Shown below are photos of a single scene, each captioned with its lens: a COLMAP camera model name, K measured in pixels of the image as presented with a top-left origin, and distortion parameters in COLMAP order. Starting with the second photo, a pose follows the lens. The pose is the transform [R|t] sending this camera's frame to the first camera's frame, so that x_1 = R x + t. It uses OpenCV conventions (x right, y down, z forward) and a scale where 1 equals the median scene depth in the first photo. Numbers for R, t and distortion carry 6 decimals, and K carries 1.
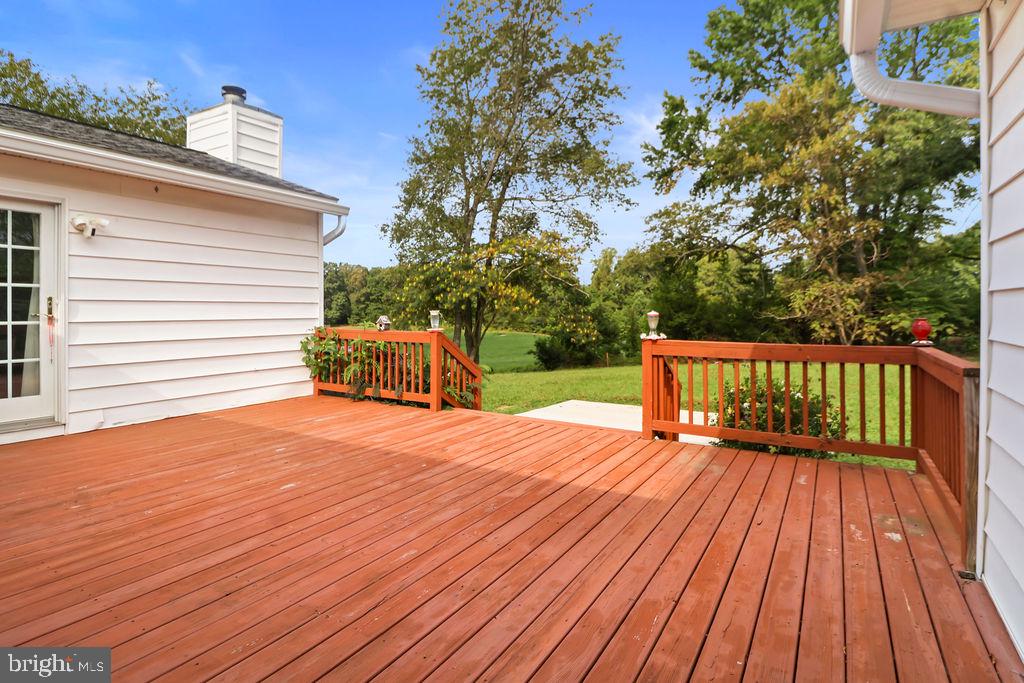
lens RADIAL K [[538.4, 0, 541.0], [0, 538.4, 309.2], [0, 0, 1]] dist [-0.005069, -0.002961]
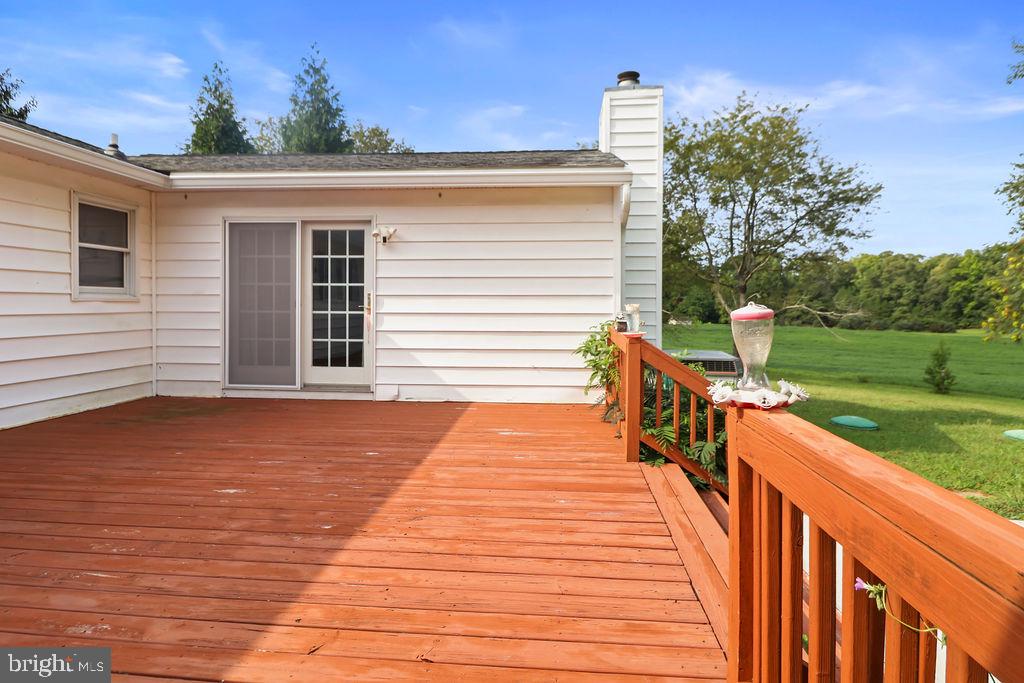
lens RADIAL K [[538.4, 0, 521.7], [0, 538.4, 309.3], [0, 0, 1]] dist [-0.005069, -0.002961]
pose [[0.411752, 0.009621, -0.911245, 0.430257], [-0.003521, 0.999954, 0.008967, 0.003713], [0.911289, -0.000483, 0.411767, 0.798721]]
